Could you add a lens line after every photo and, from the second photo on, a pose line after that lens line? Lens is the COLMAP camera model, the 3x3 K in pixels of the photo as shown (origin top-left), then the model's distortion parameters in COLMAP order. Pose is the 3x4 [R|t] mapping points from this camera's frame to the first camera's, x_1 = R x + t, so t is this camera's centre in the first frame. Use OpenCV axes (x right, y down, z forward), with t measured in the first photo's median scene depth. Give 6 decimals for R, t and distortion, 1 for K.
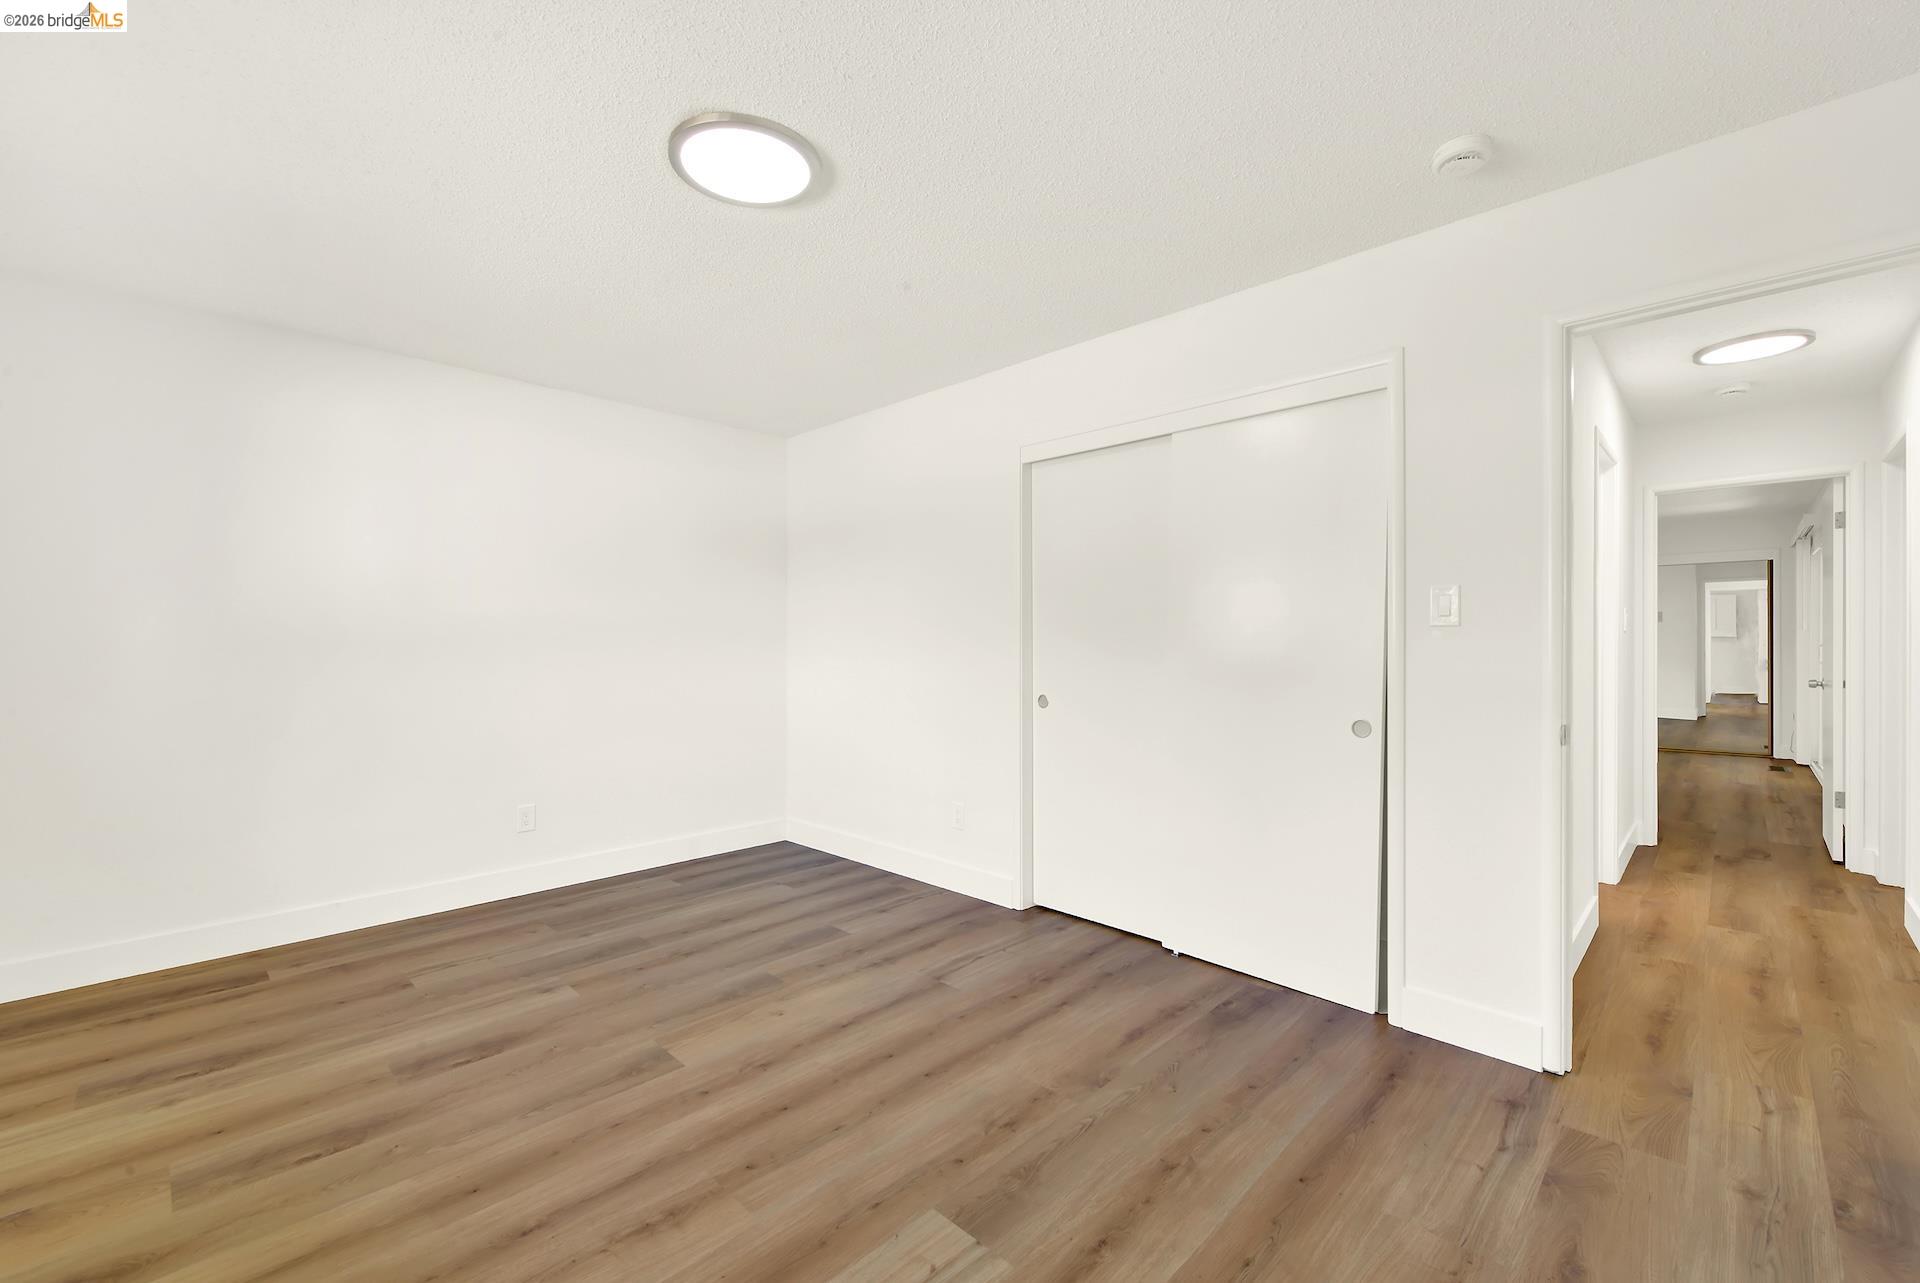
lens RADIAL K [[786.3, 0, 958.9], [0, 786.3, 639.1], [0, 0, 1]] dist [0.001571, 0.000017]
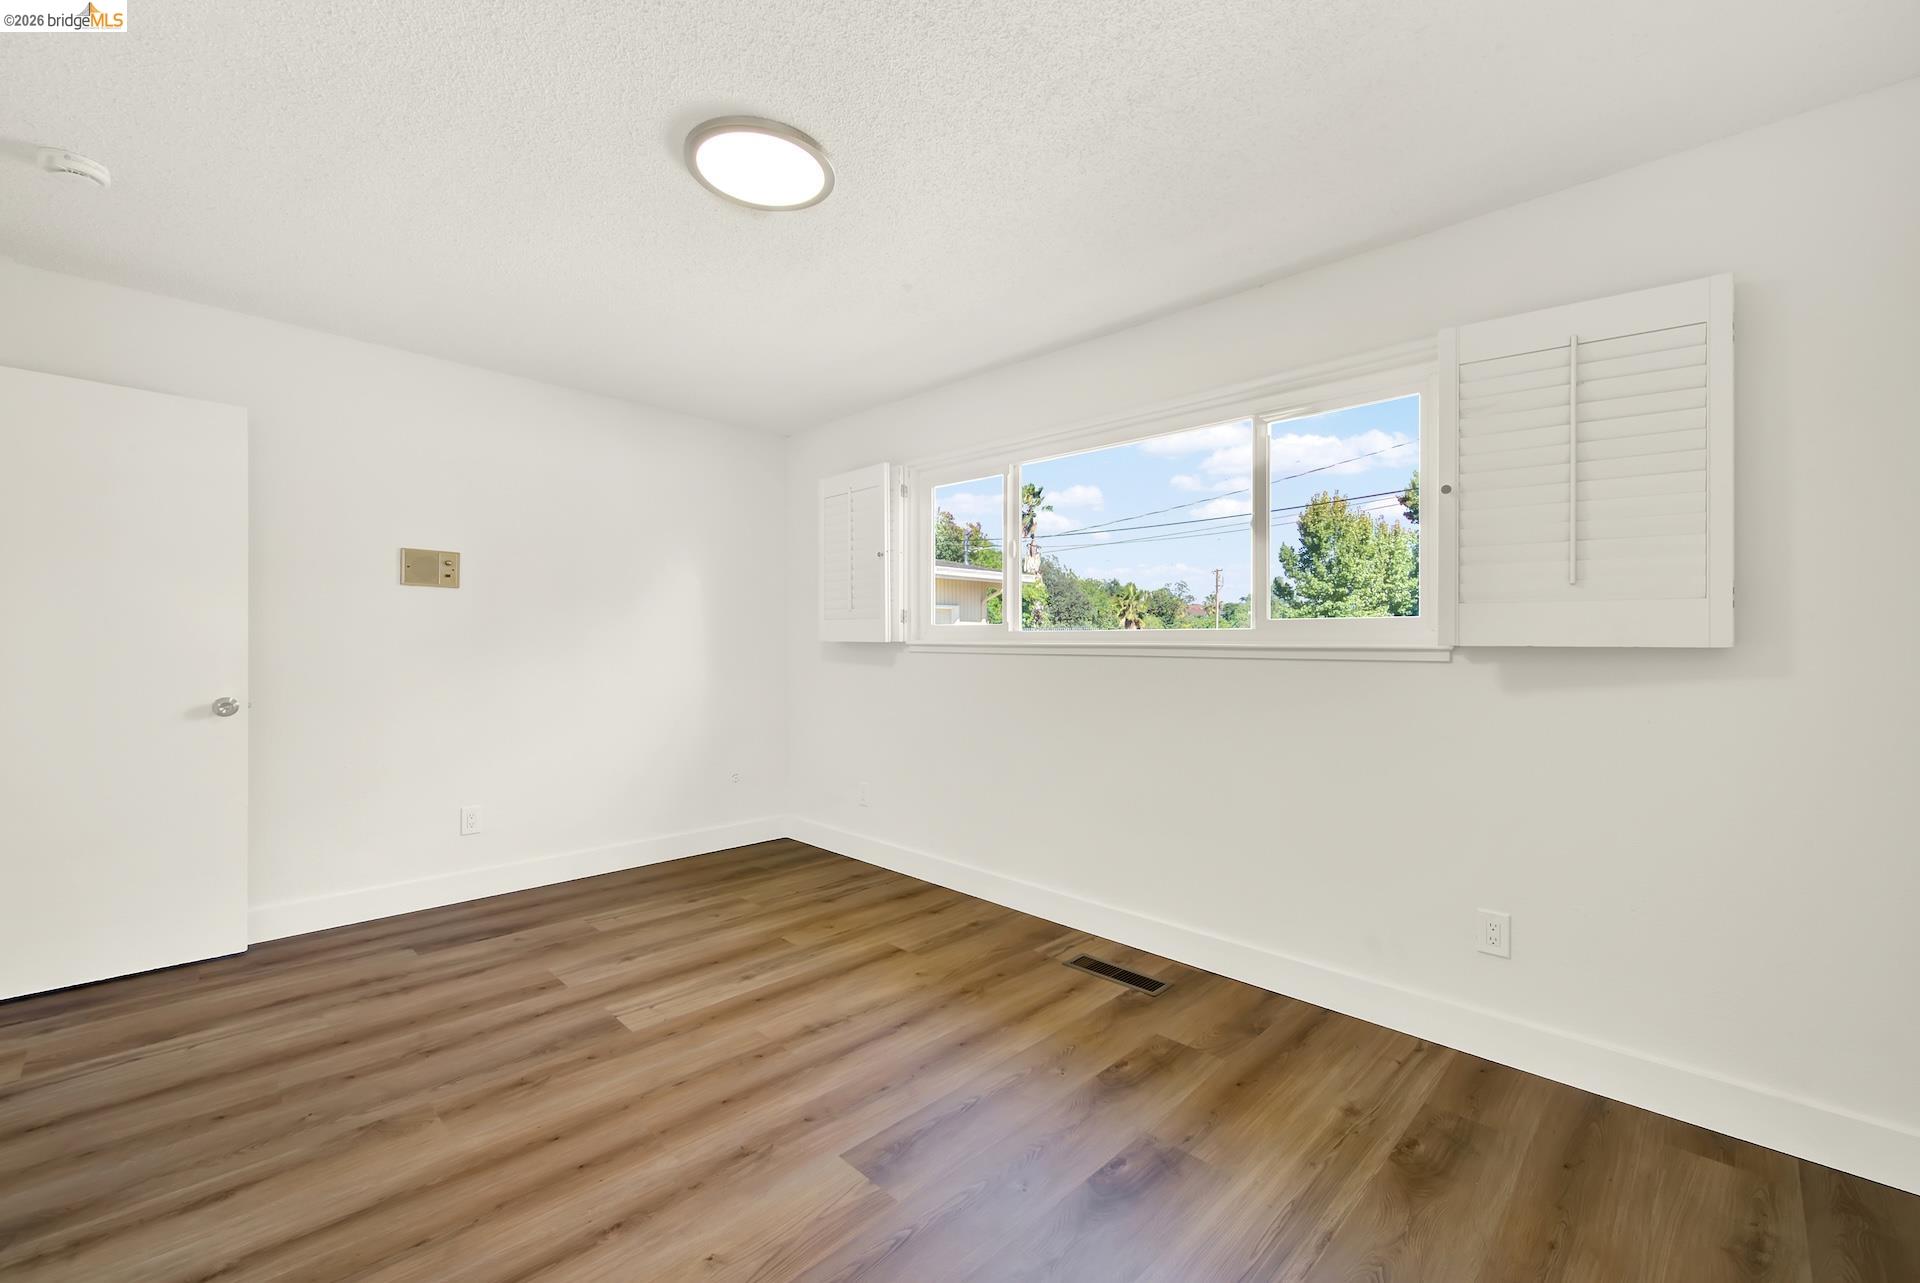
lens RADIAL K [[786.3, 0, 961.1], [0, 786.3, 642.0], [0, 0, 1]] dist [0.001571, 0.000017]
pose [[-0.999988, -0.001243, 0.004718, -0.550128], [-0.001231, 0.999996, 0.002434, 0.004174], [-0.004721, 0.002428, -0.999986, 2.091552]]
